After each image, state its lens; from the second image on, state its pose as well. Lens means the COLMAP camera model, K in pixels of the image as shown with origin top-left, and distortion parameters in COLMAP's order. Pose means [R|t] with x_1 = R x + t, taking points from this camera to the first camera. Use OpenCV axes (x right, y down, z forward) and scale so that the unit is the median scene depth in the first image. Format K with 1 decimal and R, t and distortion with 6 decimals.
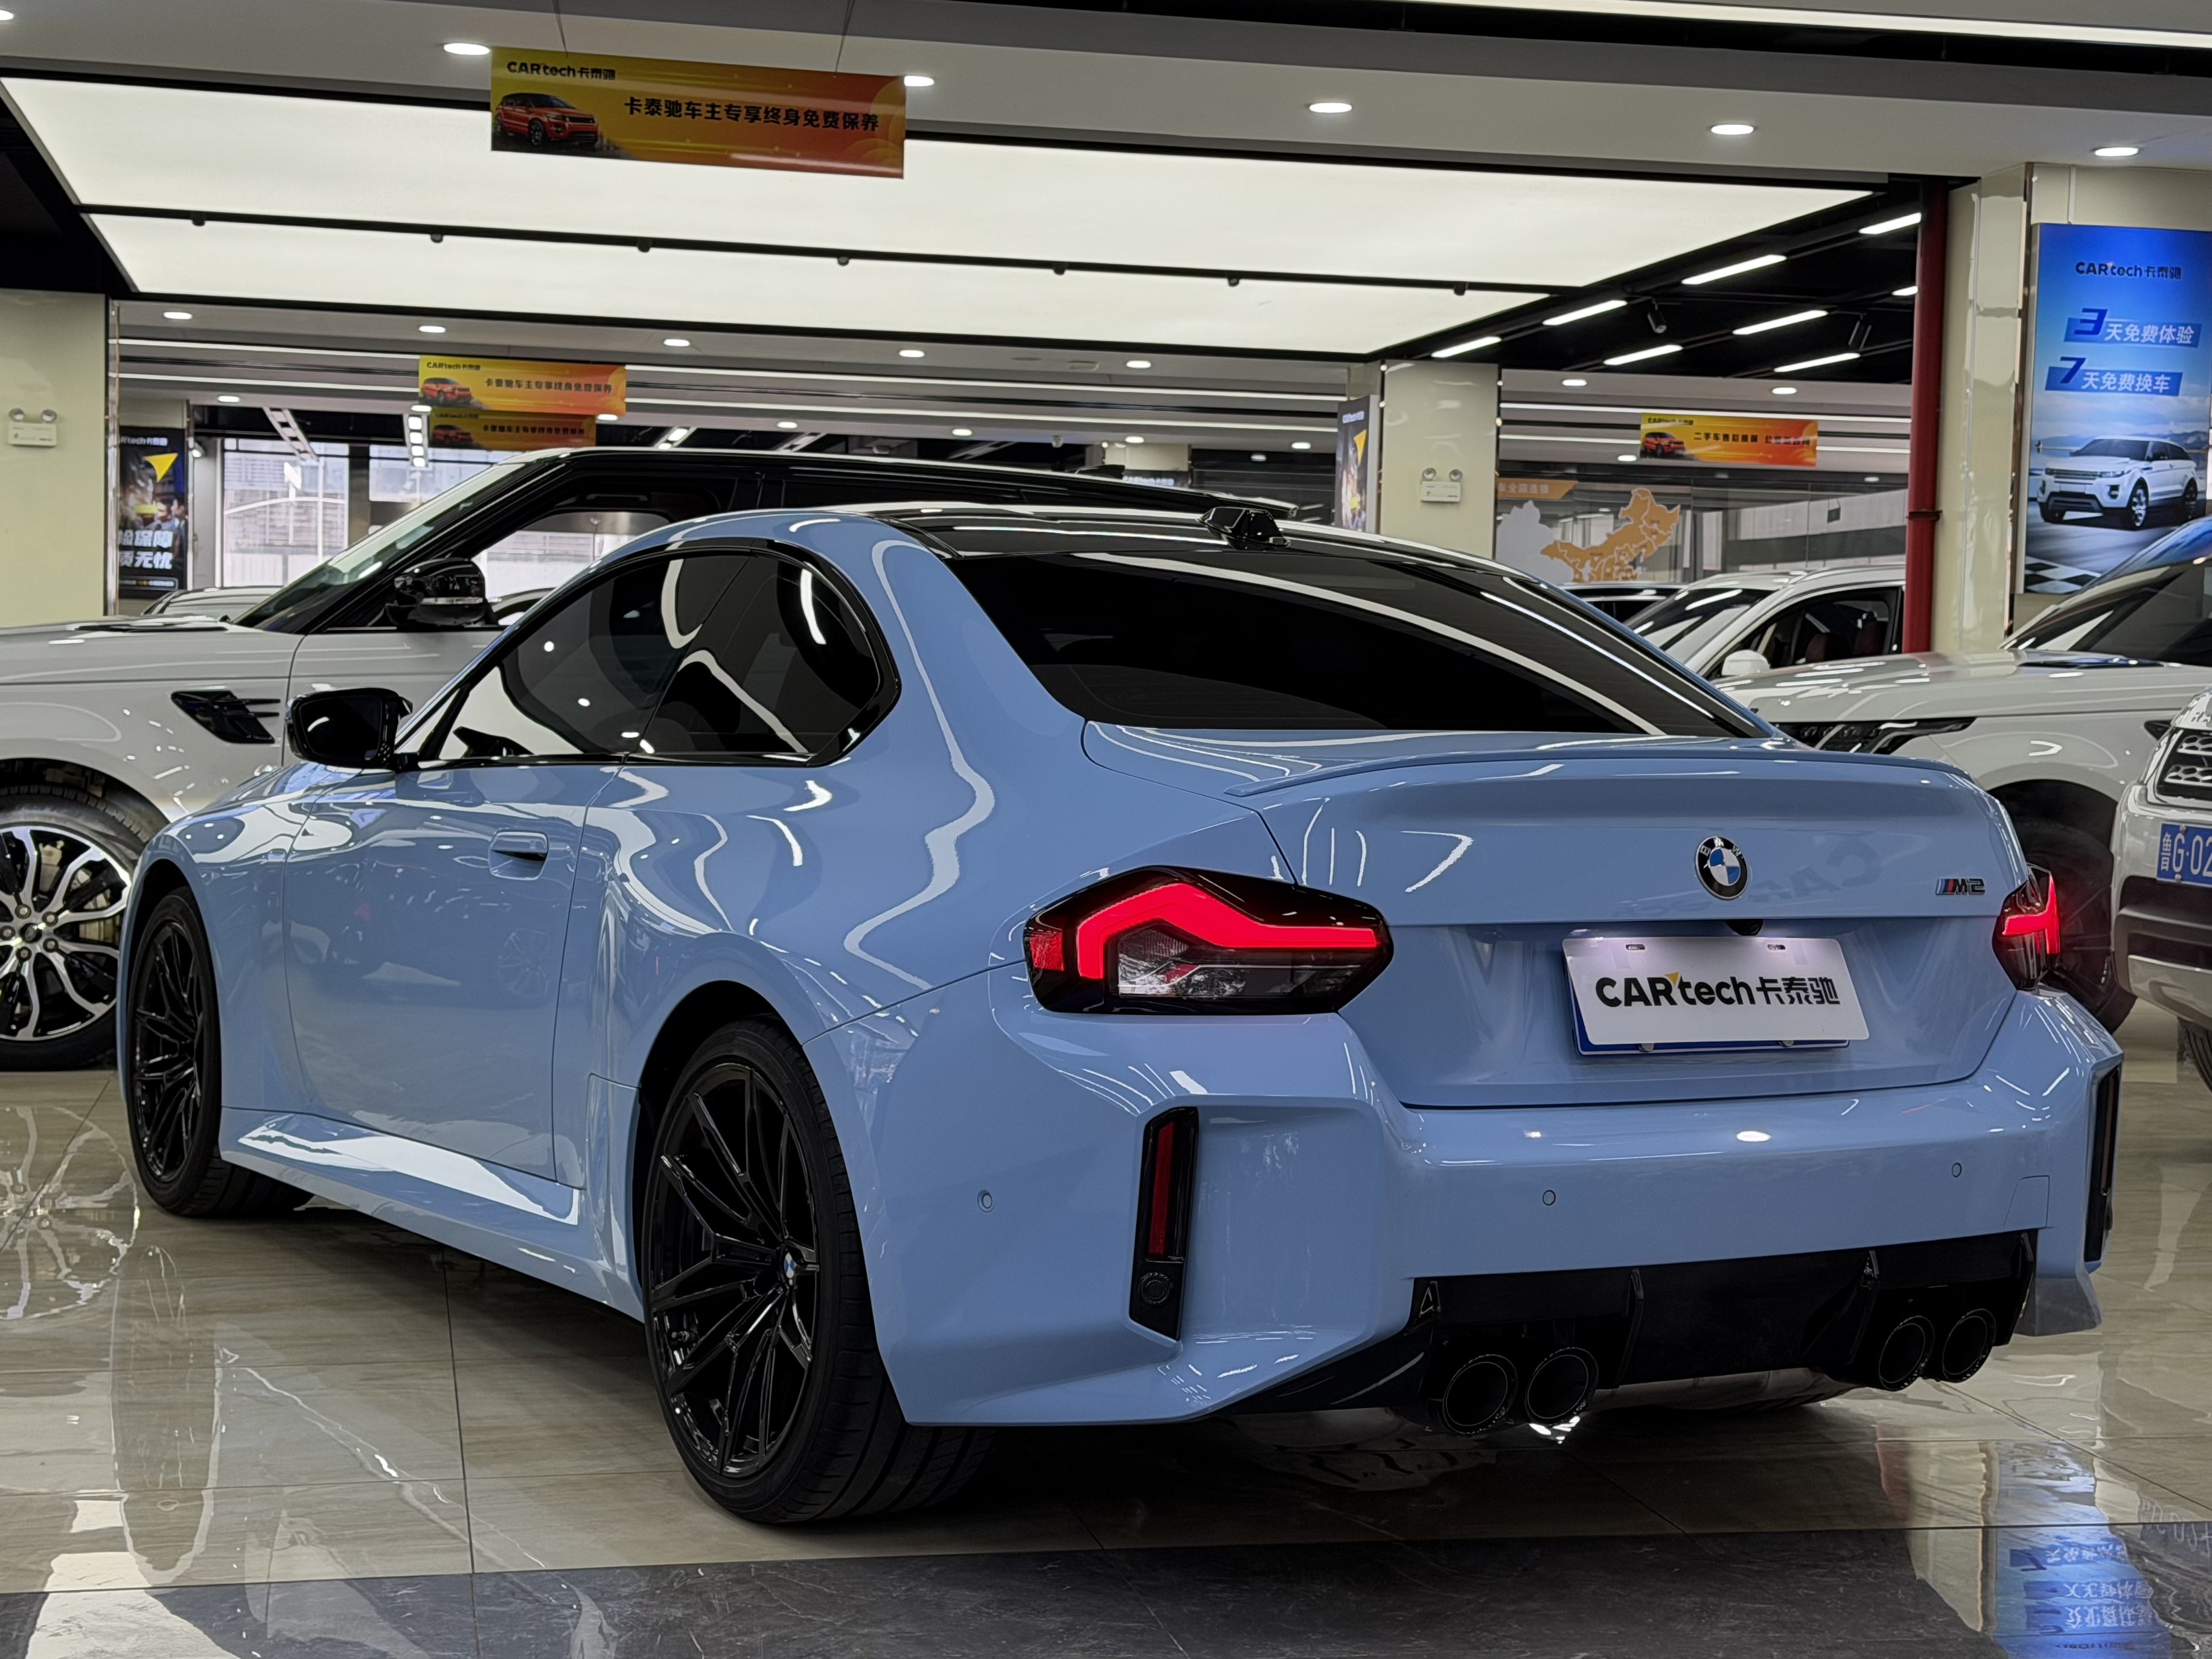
lens RADIAL K [[3345.3, 0, 1106.0], [0, 3345.3, 829.5], [0, 0, 1]] dist [0.147979, 0.023805]
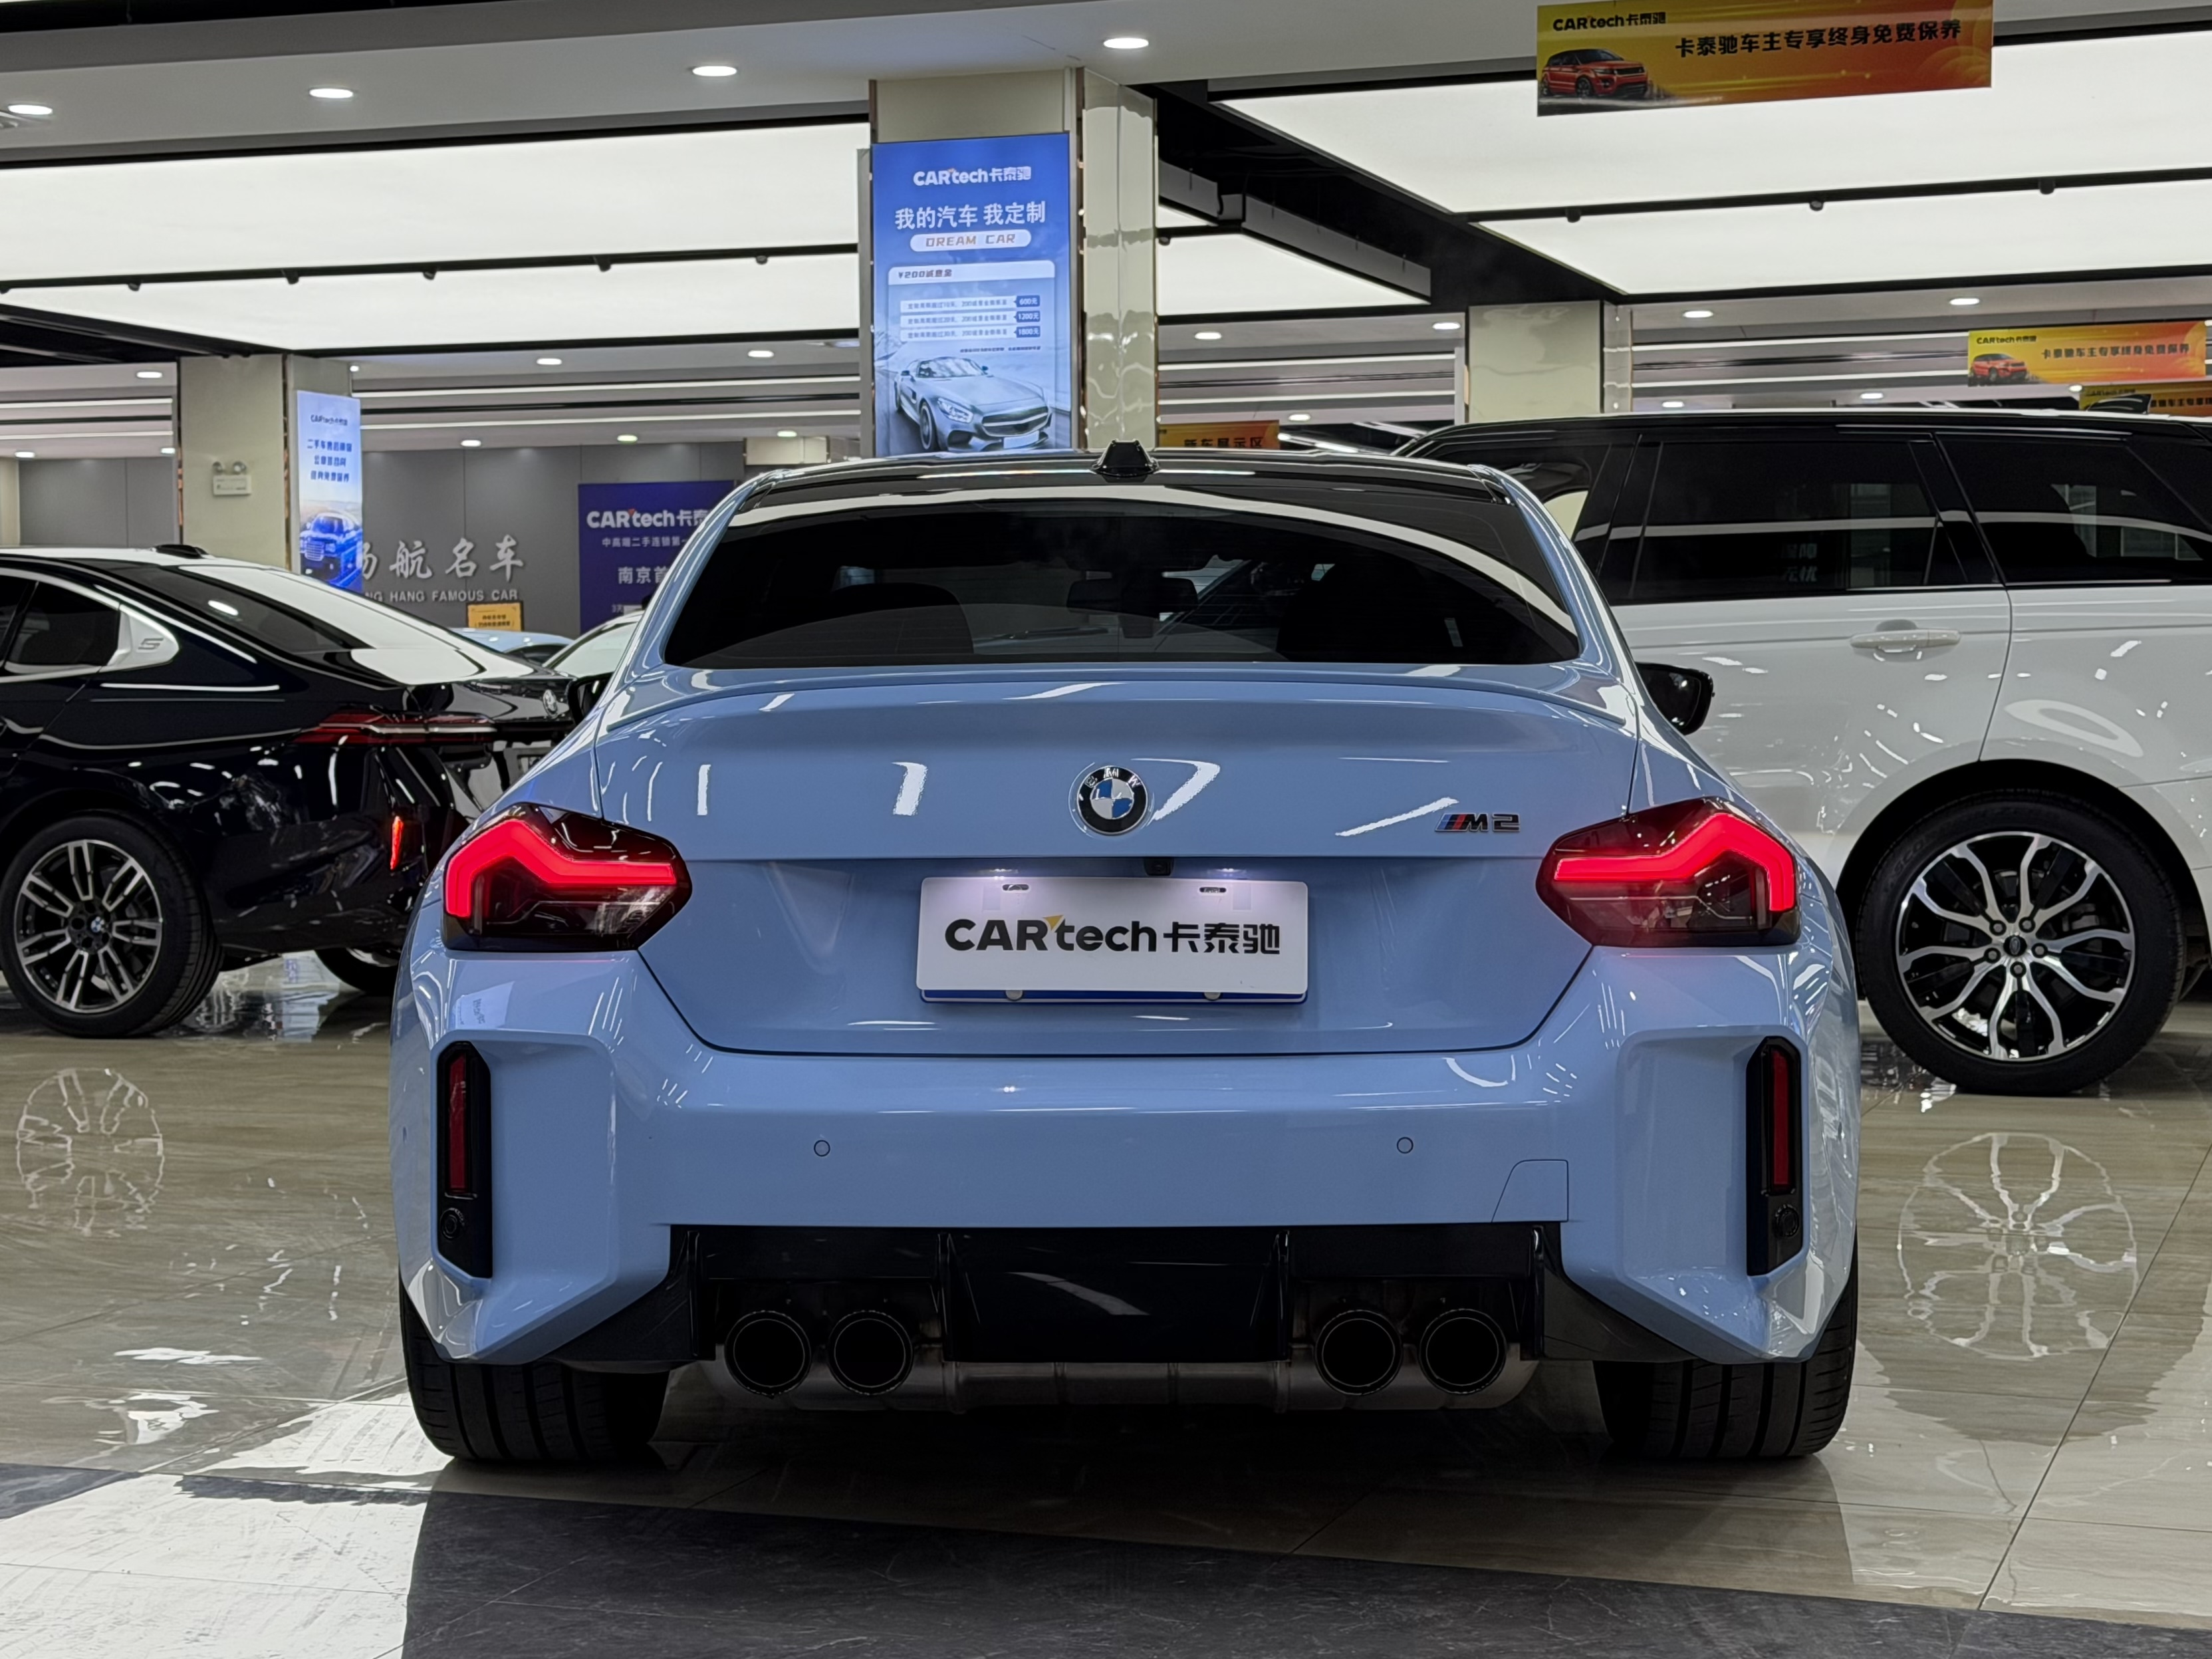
lens RADIAL K [[3673.3, 0, 1106.0], [0, 3673.3, 829.5], [0, 0, 1]] dist [0.132614, -0.134883]
pose [[0.847110, -0.009367, -0.531335, 0.698368], [0.003290, 0.999918, -0.012382, 0.031041], [0.531407, 0.008741, 0.847071, 0.156659]]
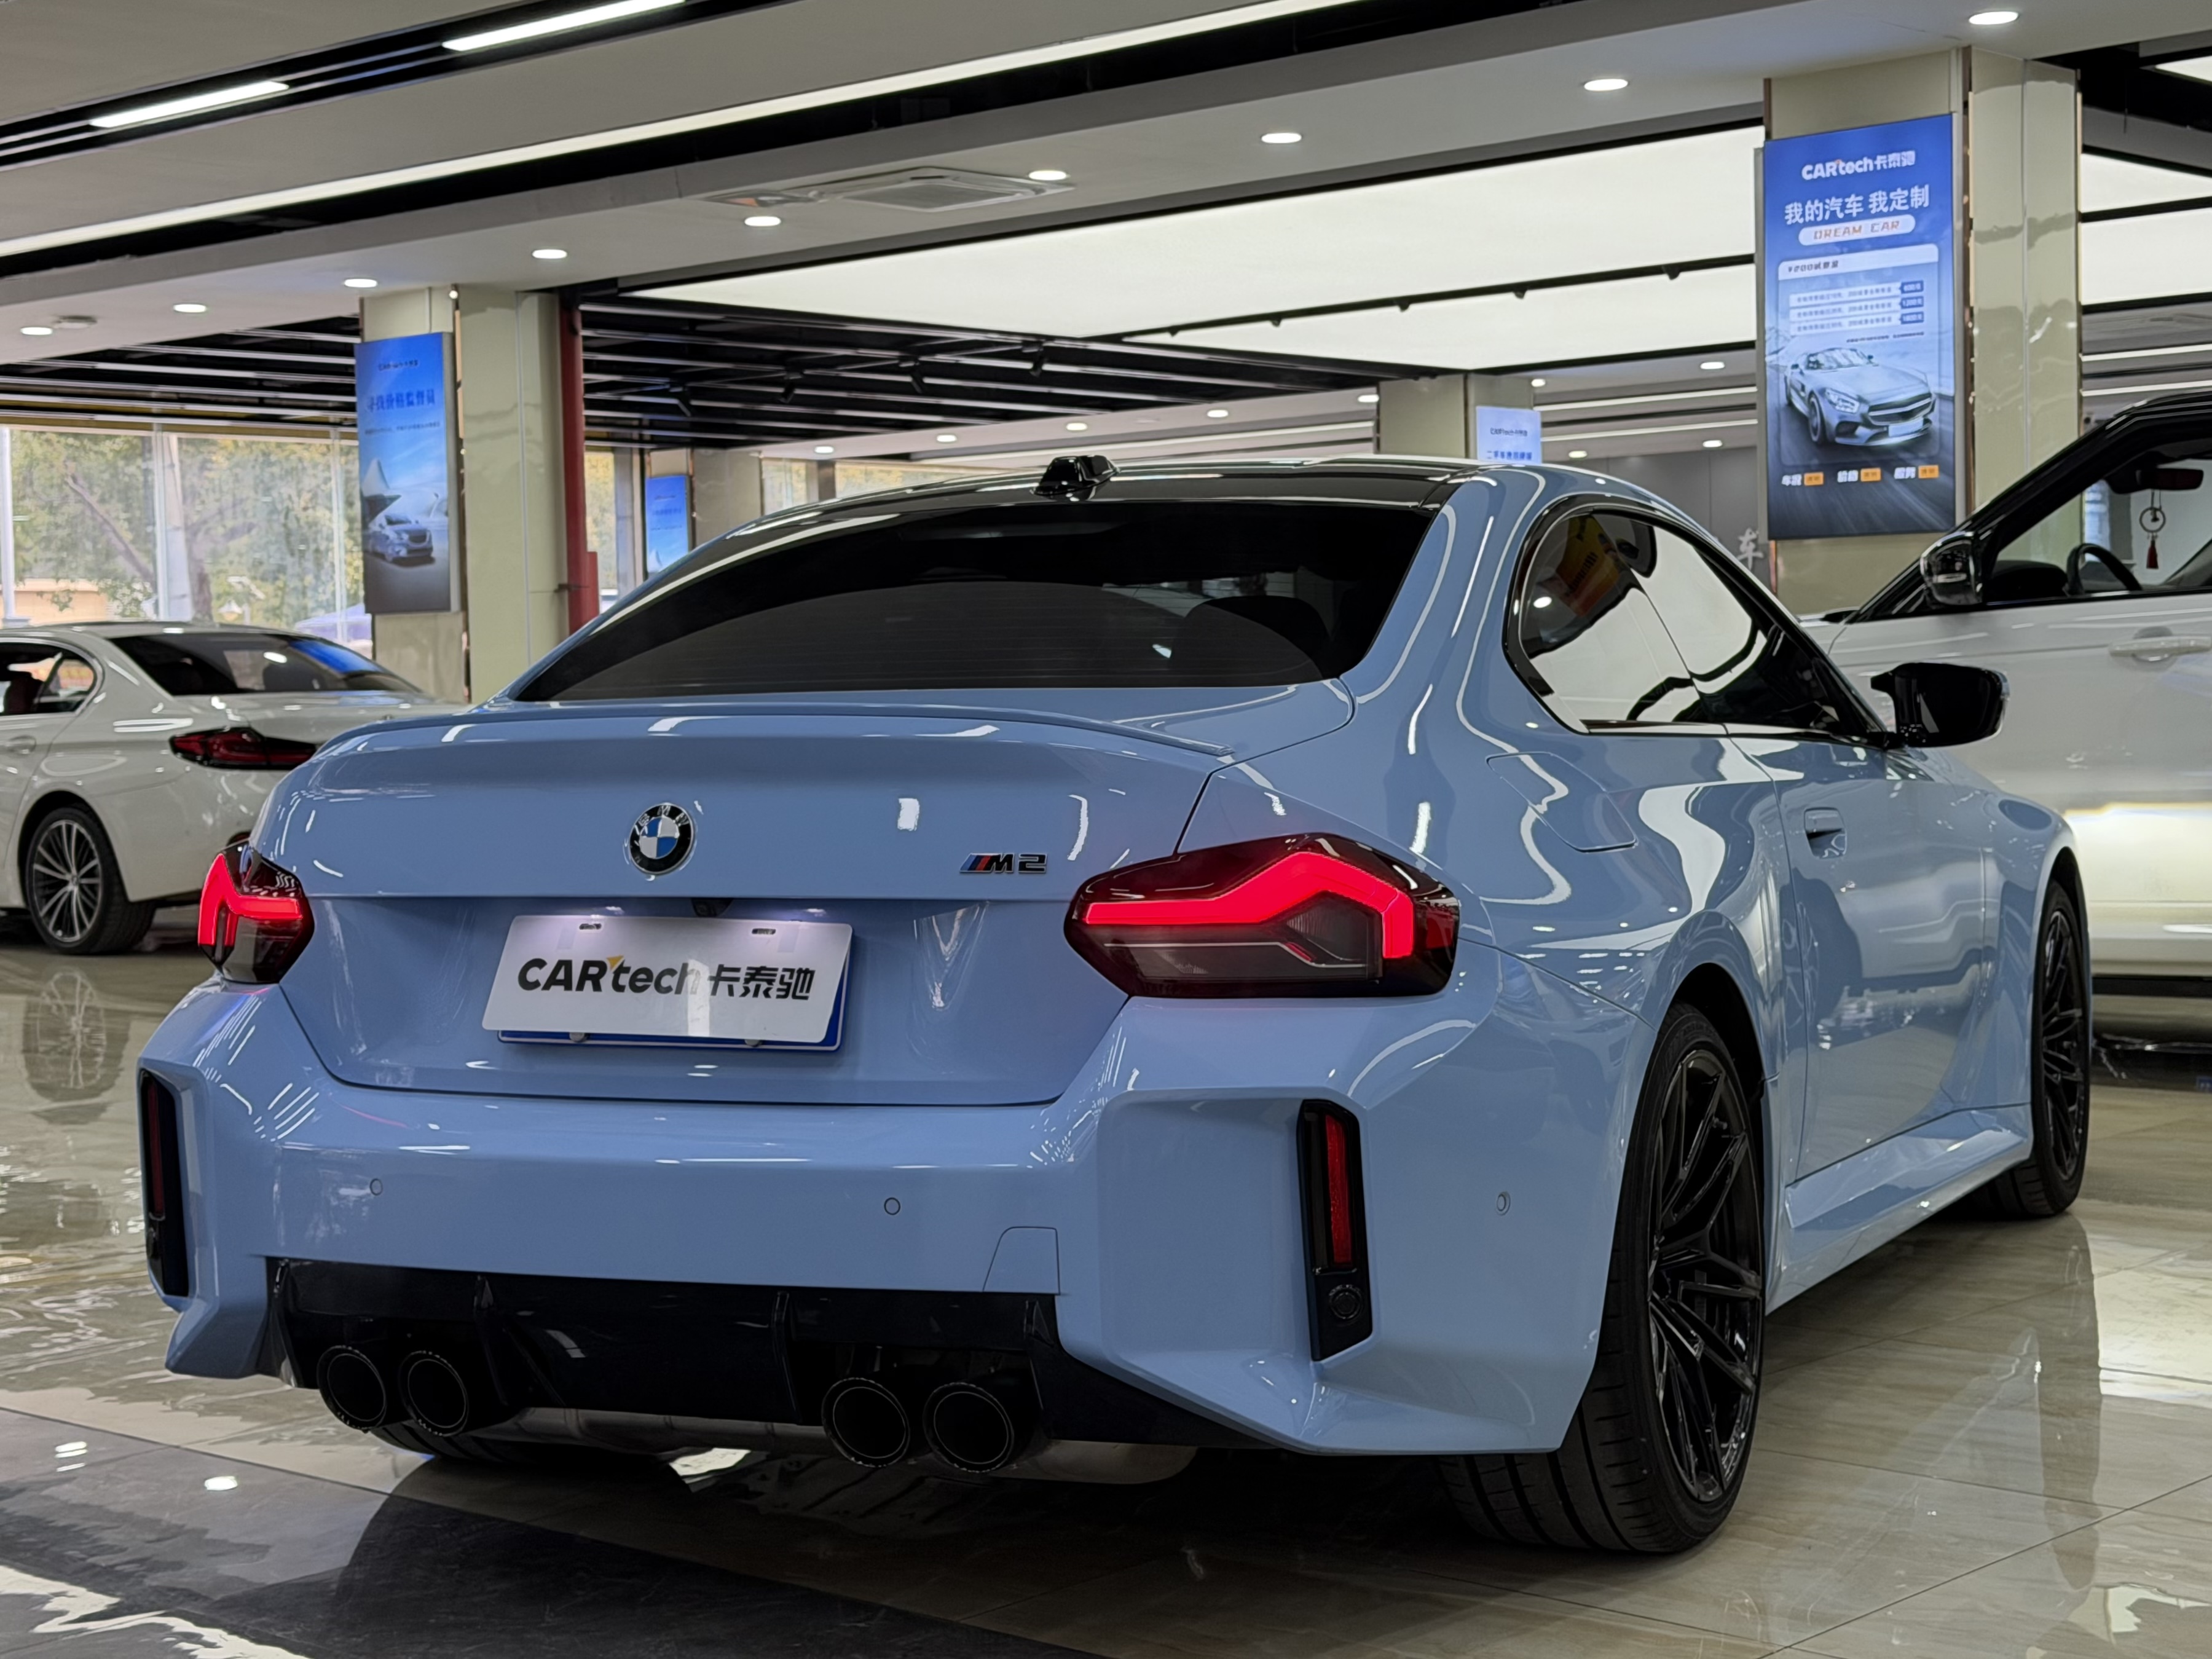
lens RADIAL K [[3422.3, 0, 1109.1], [0, 3422.3, 777.7], [0, 0, 1]] dist [0.148981, -0.086869]
pose [[0.581151, -0.016654, -0.813625, 0.974629], [0.000479, 0.999797, -0.020123, 0.013219], [0.813795, 0.011305, 0.581042, 0.561511]]
